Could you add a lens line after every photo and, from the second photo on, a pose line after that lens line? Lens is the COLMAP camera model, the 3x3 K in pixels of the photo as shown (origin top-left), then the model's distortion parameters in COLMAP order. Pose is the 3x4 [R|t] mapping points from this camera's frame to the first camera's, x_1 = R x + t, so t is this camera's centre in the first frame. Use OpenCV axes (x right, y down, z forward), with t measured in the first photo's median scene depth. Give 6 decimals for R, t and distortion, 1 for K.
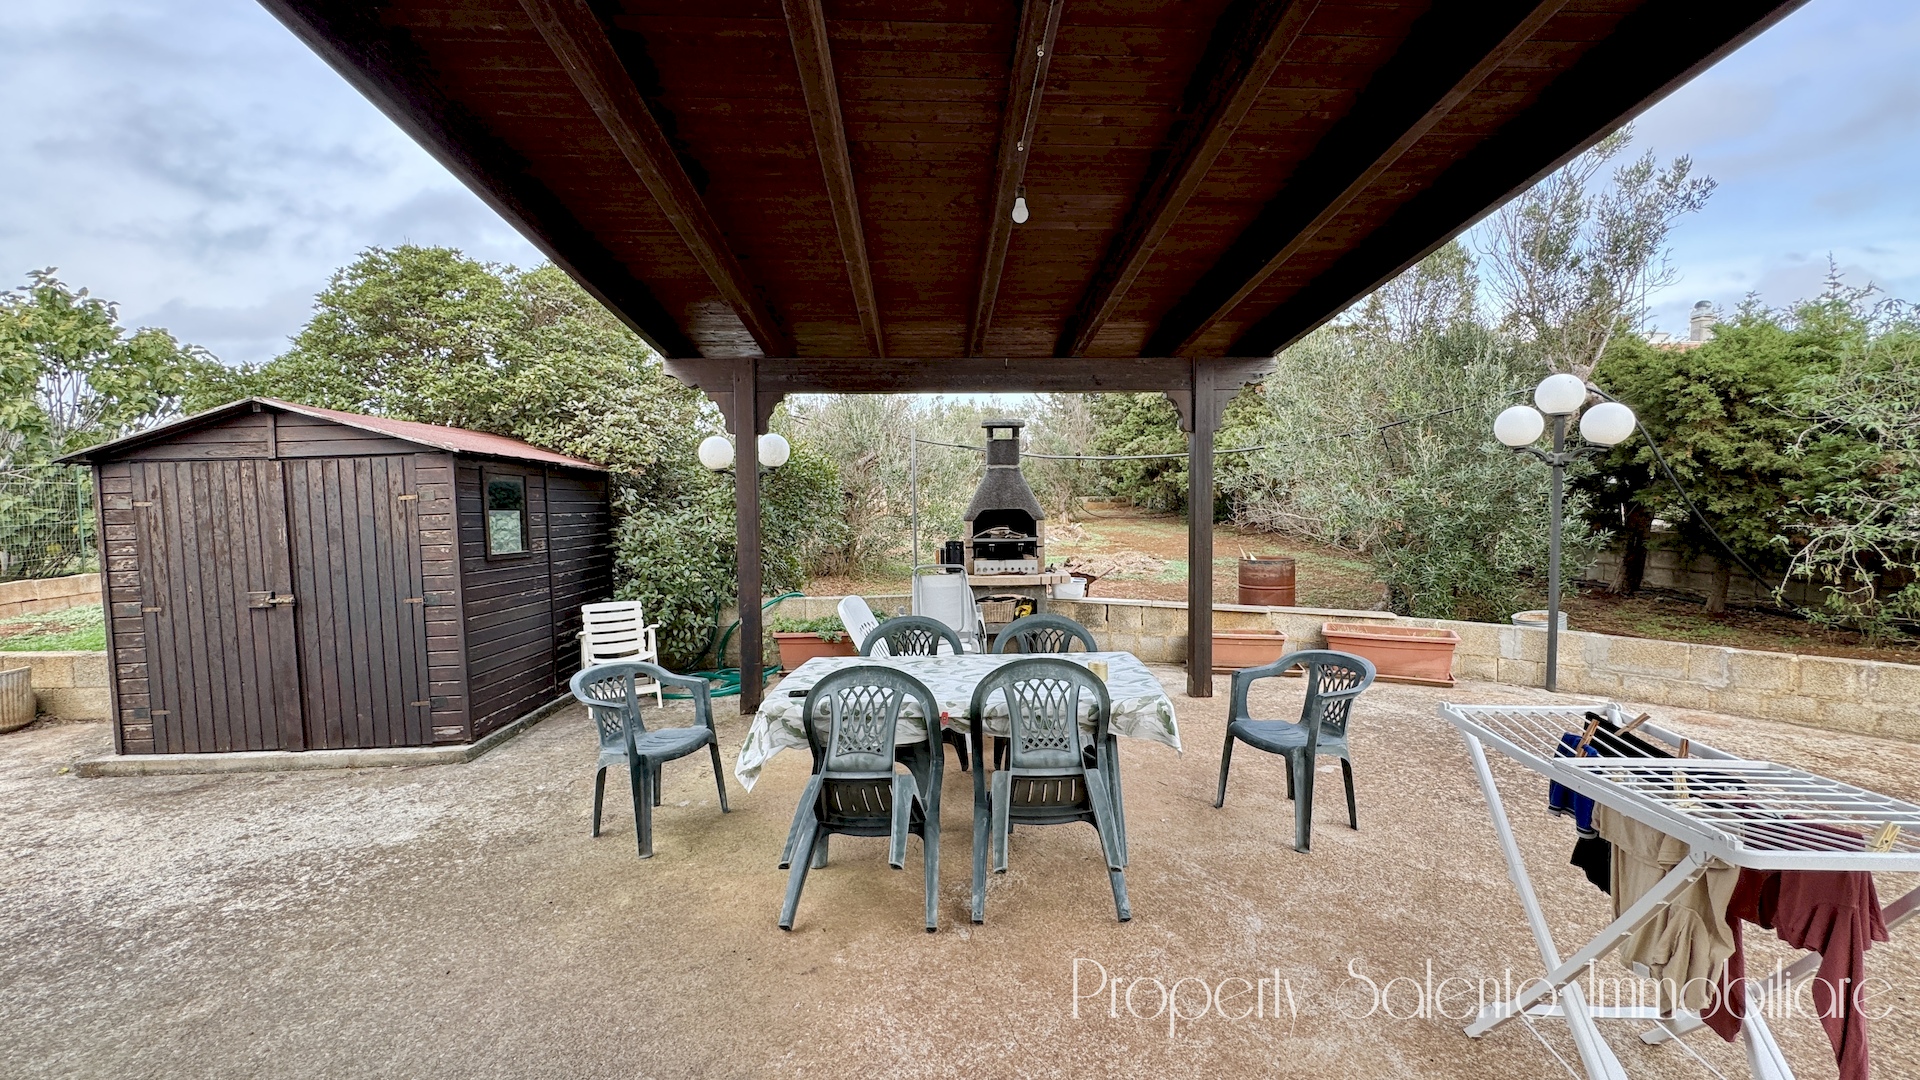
lens RADIAL K [[774.8, 0, 958.7], [0, 774.8, 548.1], [0, 0, 1]] dist [-0.002212, 0.001055]
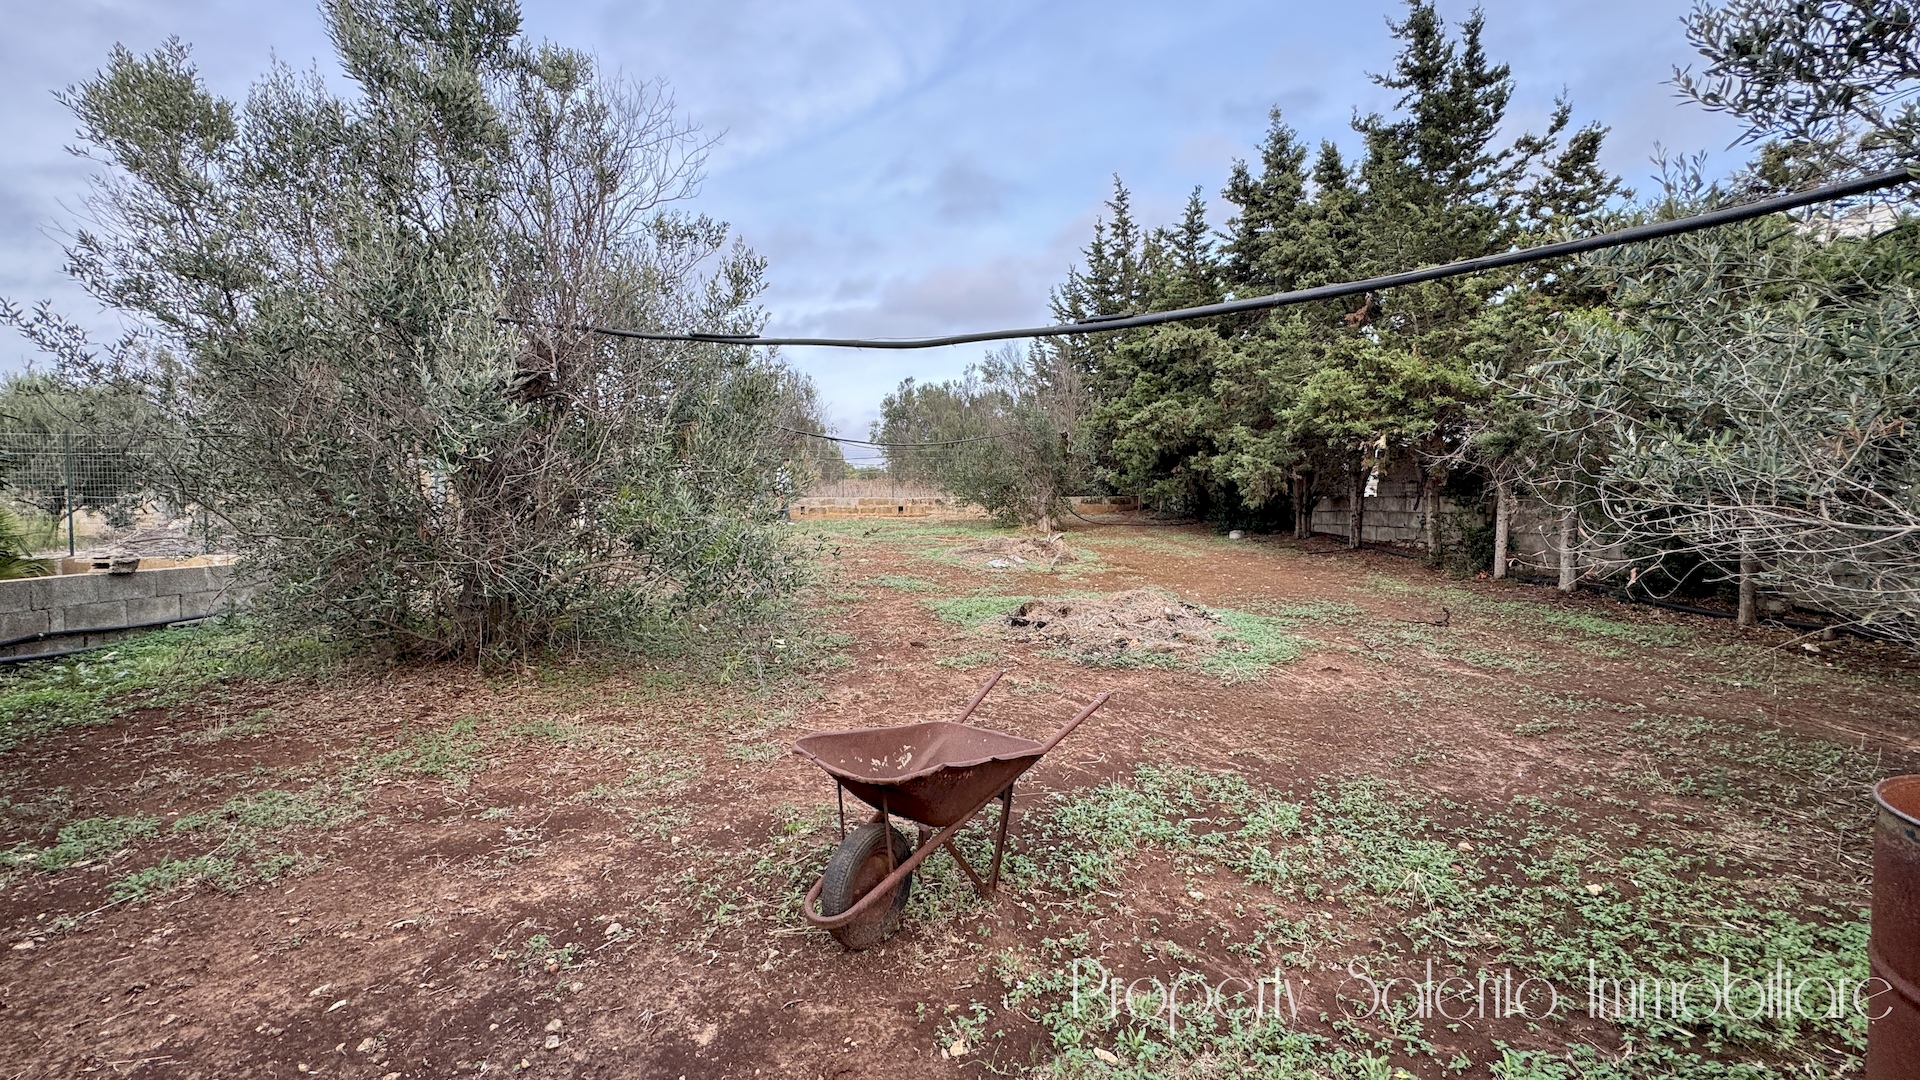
lens RADIAL K [[774.8, 0, 967.7], [0, 774.8, 531.8], [0, 0, 1]] dist [-0.002212, 0.001055]
pose [[0.999978, 0.000665, 0.006642, 0.215923], [-0.000484, 0.999632, -0.027121, -0.046968], [-0.006658, 0.027117, 0.999610, 1.032161]]
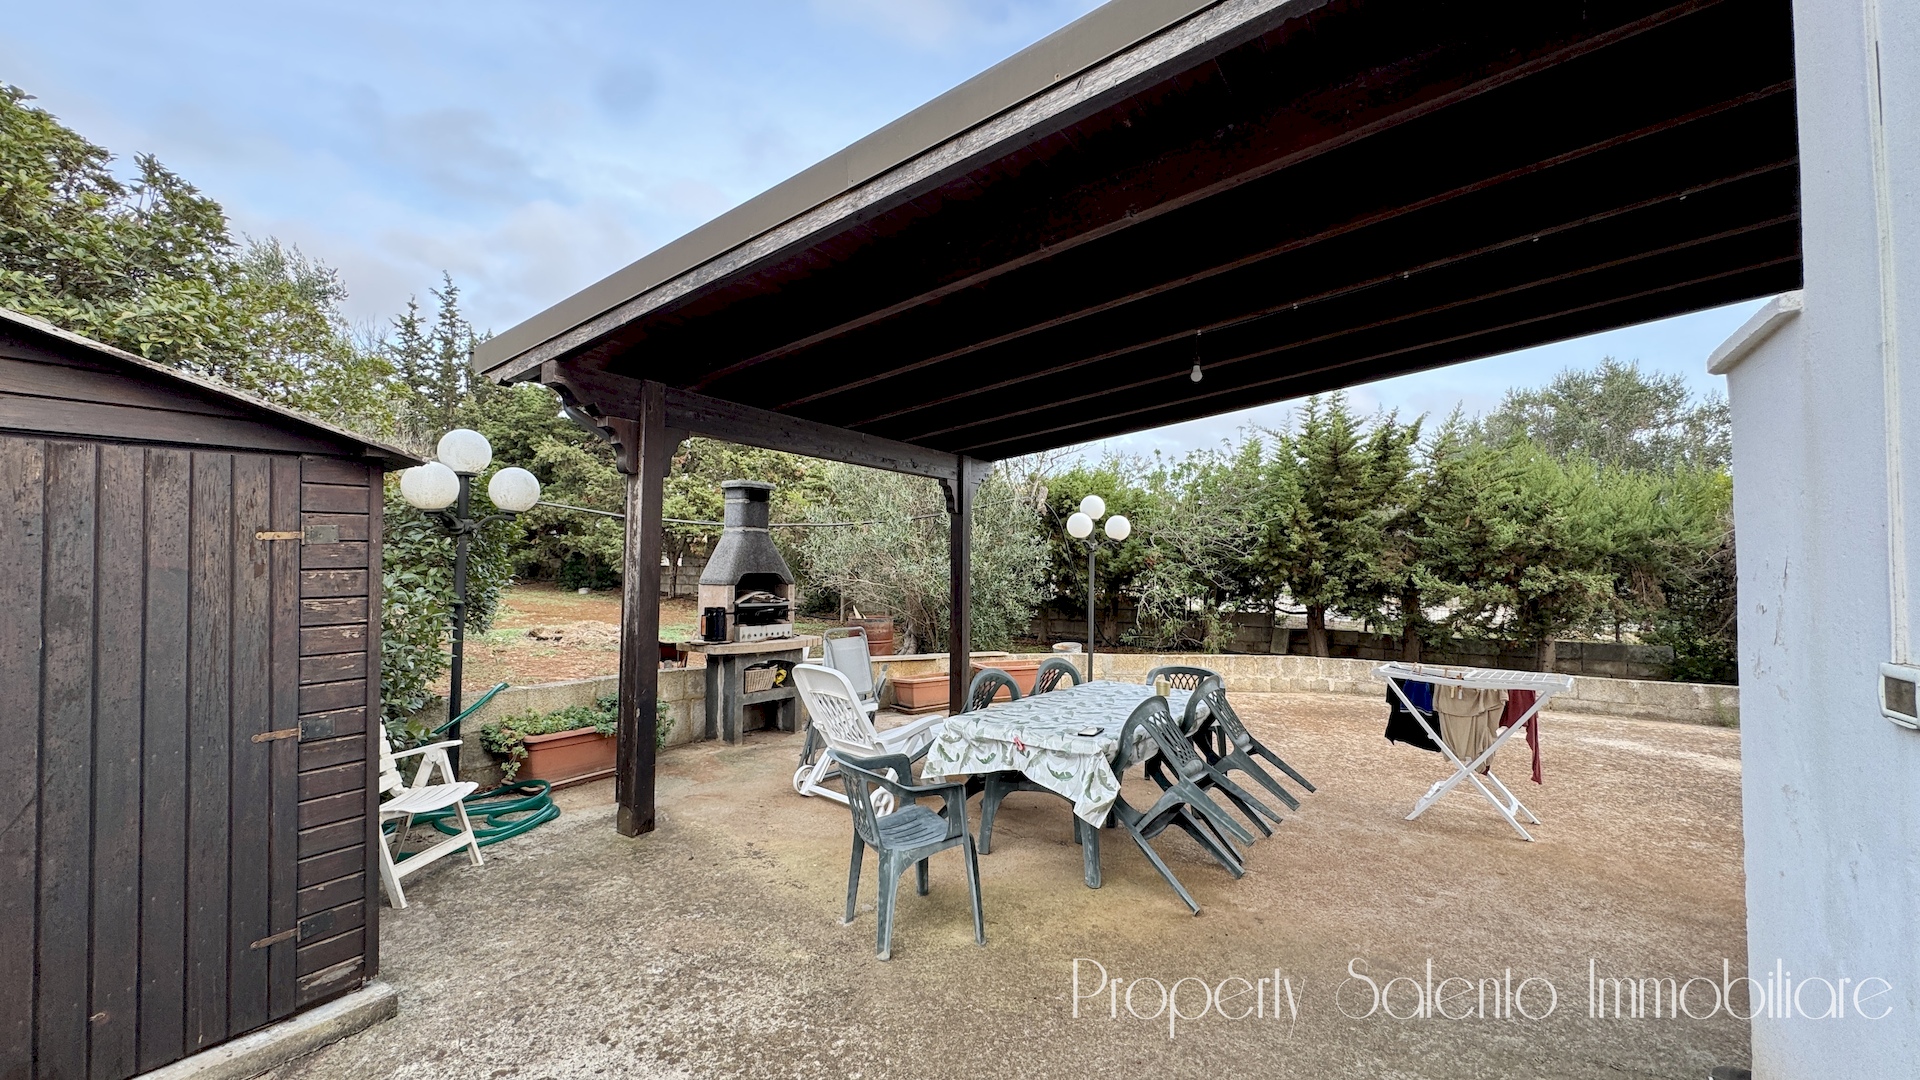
lens RADIAL K [[774.8, 0, 964.7], [0, 774.8, 544.8], [0, 0, 1]] dist [-0.002212, 0.001055]
pose [[0.592096, 0.043520, 0.804692, -0.574371], [0.030126, 0.996647, -0.076068, -0.003754], [-0.805304, 0.069281, 0.588799, 0.213410]]
